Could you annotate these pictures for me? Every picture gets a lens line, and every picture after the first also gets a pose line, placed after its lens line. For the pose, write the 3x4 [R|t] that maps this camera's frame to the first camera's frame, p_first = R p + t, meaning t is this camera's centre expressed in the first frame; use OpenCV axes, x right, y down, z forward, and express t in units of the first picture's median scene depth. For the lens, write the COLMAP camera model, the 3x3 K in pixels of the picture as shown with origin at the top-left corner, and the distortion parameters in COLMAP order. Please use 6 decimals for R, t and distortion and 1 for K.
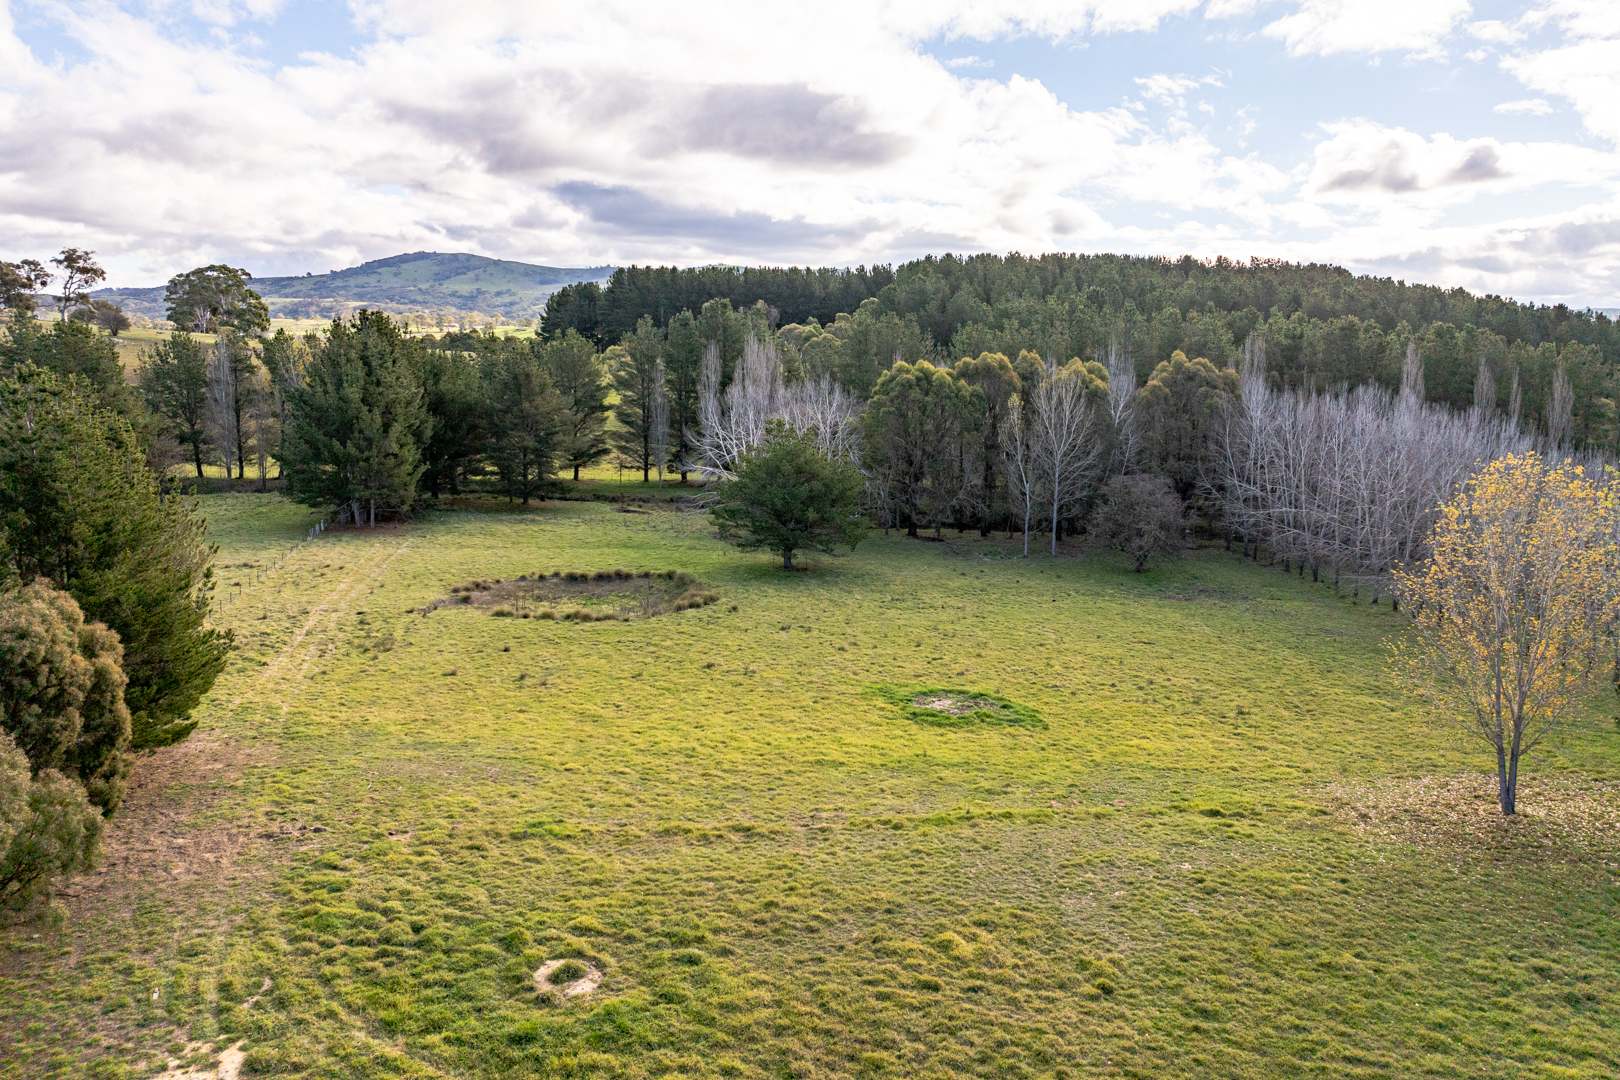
lens RADIAL K [[1136.0, 0, 790.9], [0, 1136.0, 538.4], [0, 0, 1]] dist [-0.047905, -0.003528]
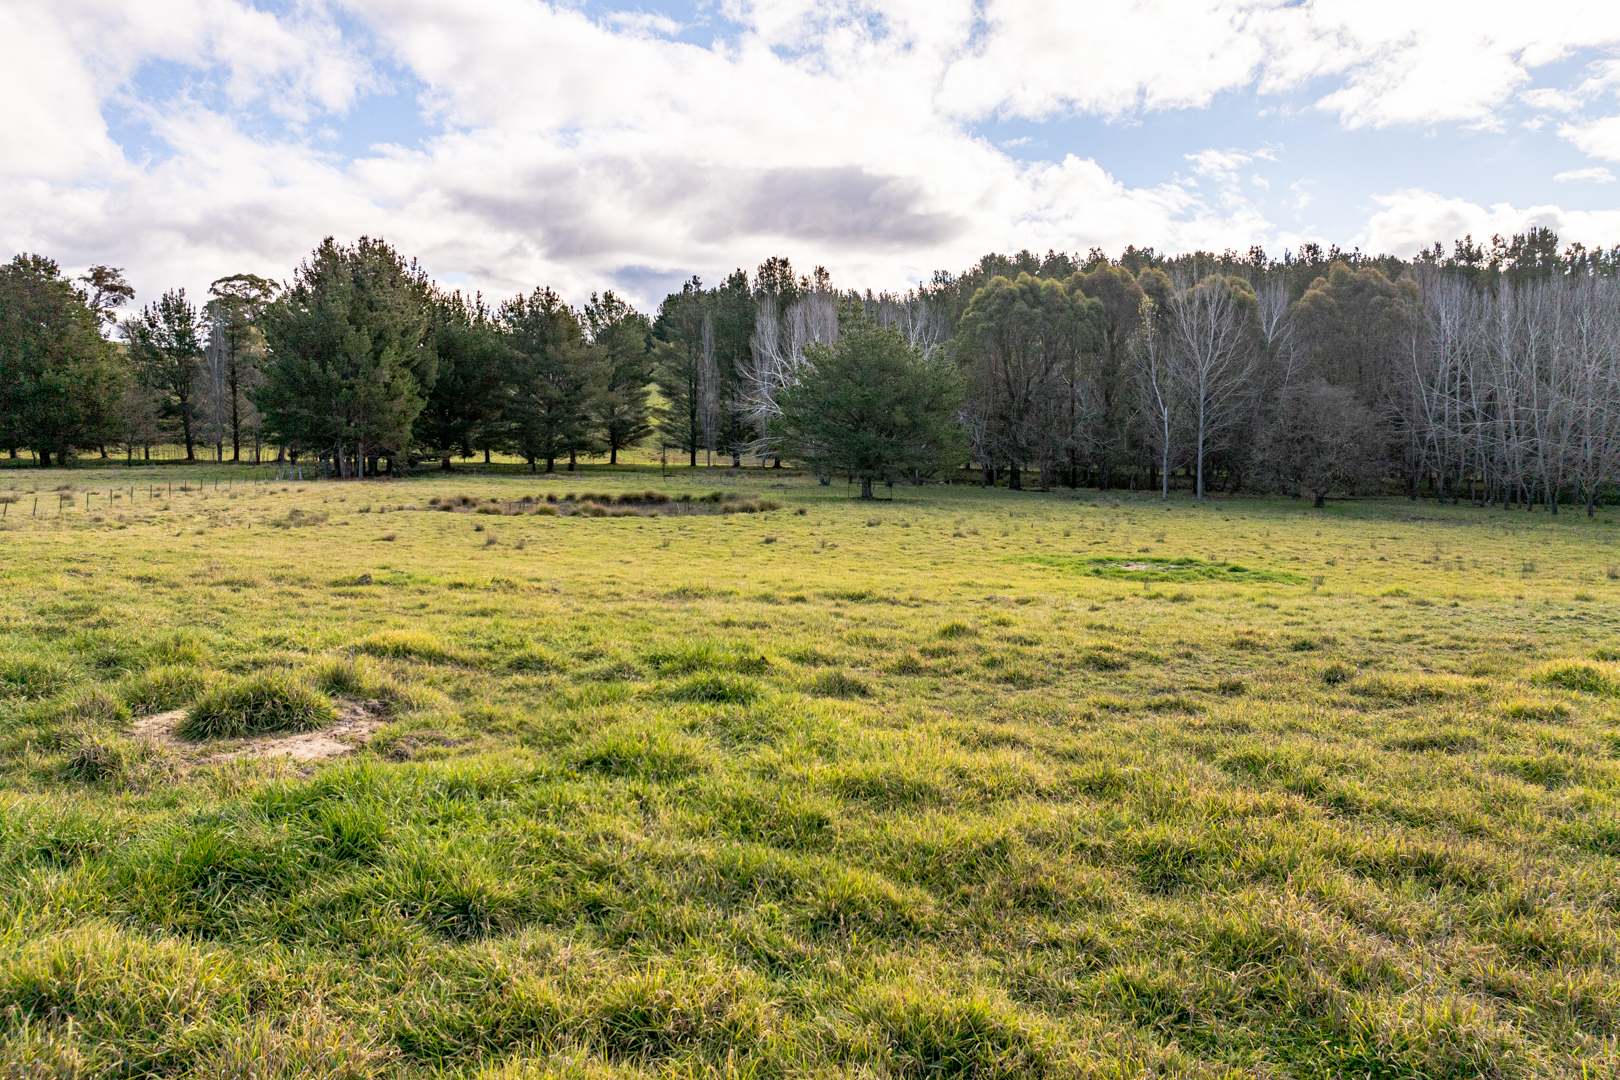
lens RADIAL K [[1147.1, 0, 811.6], [0, 1147.1, 542.7], [0, 0, 1]] dist [-0.061902, -0.001228]
pose [[0.999558, 0.000367, -0.029730, -0.015250], [-0.002225, 0.998045, -0.062468, 0.093168], [0.029649, 0.062506, 0.997604, 0.189288]]
